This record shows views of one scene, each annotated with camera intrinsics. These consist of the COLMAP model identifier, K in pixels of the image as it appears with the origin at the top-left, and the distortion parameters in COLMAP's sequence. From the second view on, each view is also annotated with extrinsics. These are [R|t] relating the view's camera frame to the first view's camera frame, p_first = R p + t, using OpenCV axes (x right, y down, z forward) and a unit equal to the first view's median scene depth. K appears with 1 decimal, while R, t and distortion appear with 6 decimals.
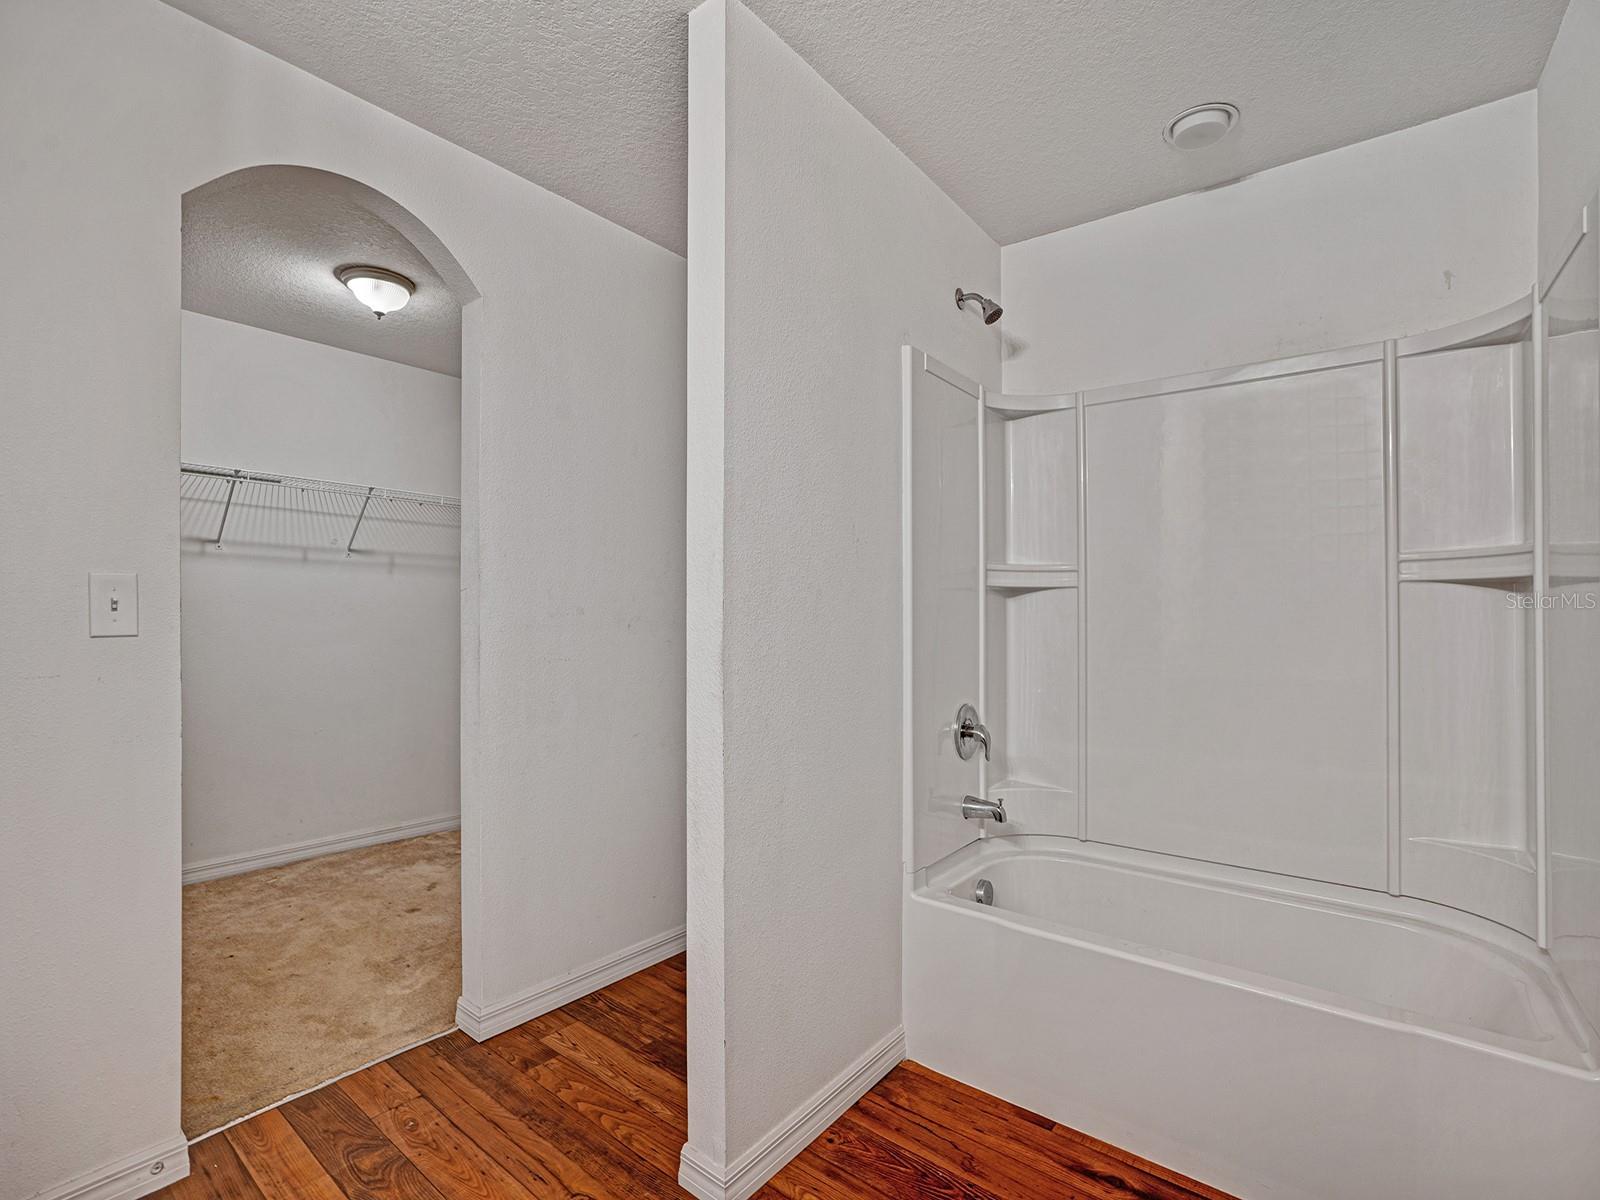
lens RADIAL K [[747.4, 0, 801.2], [0, 747.4, 624.1], [0, 0, 1]] dist [-0.065620, 0.023866]
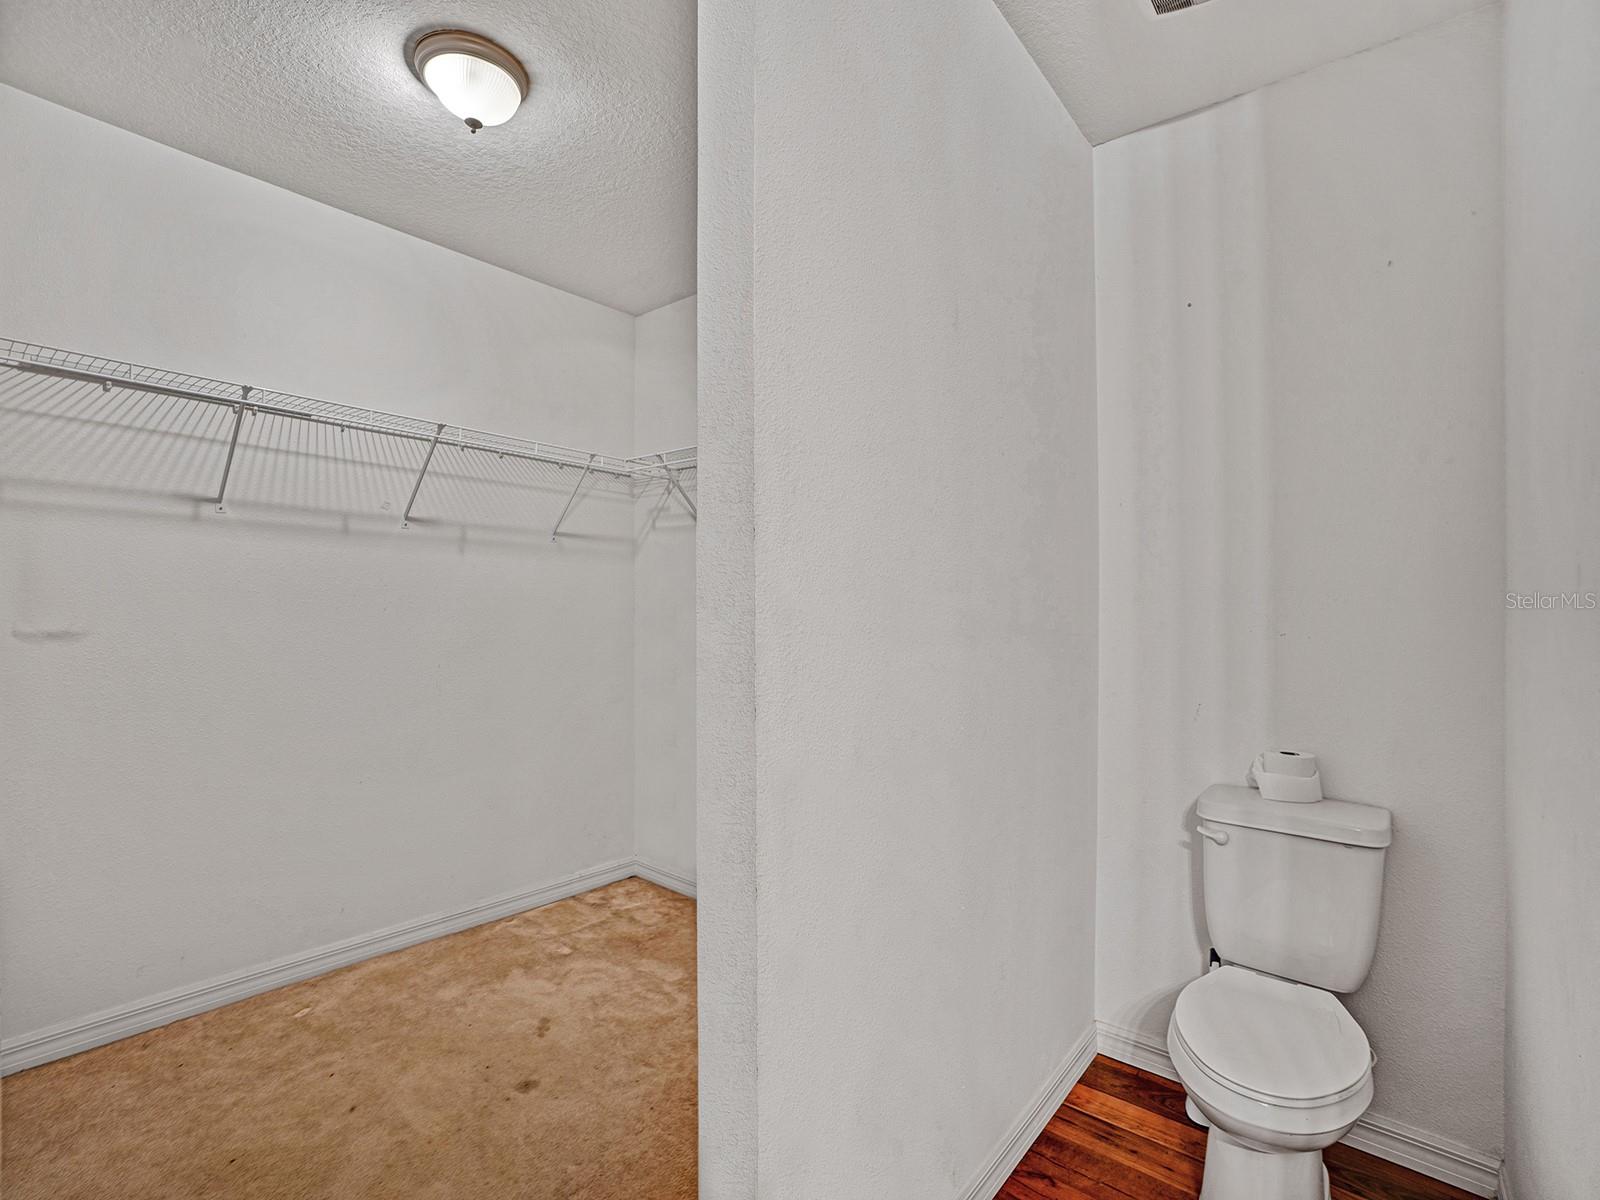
lens RADIAL K [[747.4, 0, 788.4], [0, 747.4, 627.1], [0, 0, 1]] dist [-0.065620, 0.023866]
pose [[0.999440, 0.006066, -0.032920, -0.264643], [-0.005609, 0.999887, 0.013933, -0.010712], [0.033001, -0.013740, 0.999361, 0.355563]]
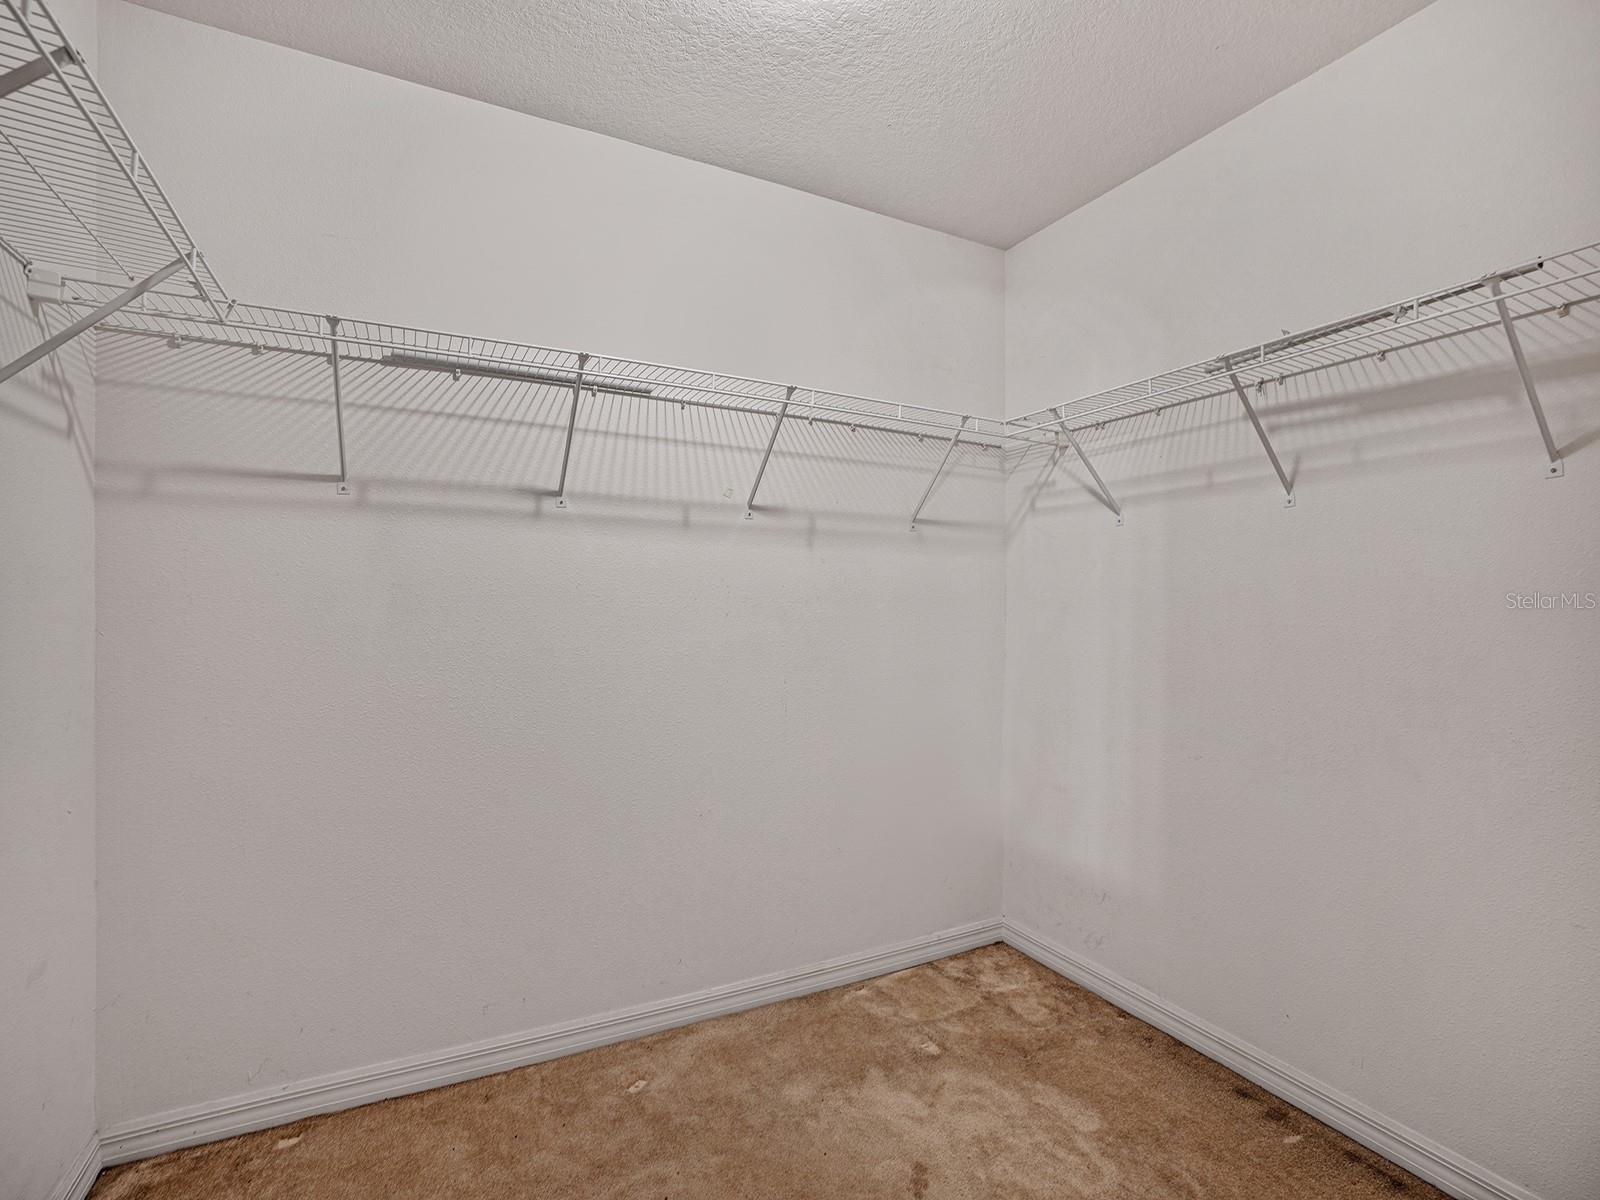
lens RADIAL K [[747.4, 0, 807.9], [0, 747.4, 624.7], [0, 0, 1]] dist [-0.065620, 0.023866]
pose [[0.916123, 0.007182, -0.400833, -0.380779], [-0.002996, 0.999934, 0.011067, -0.014512], [0.400886, -0.008938, 0.916084, 0.530279]]
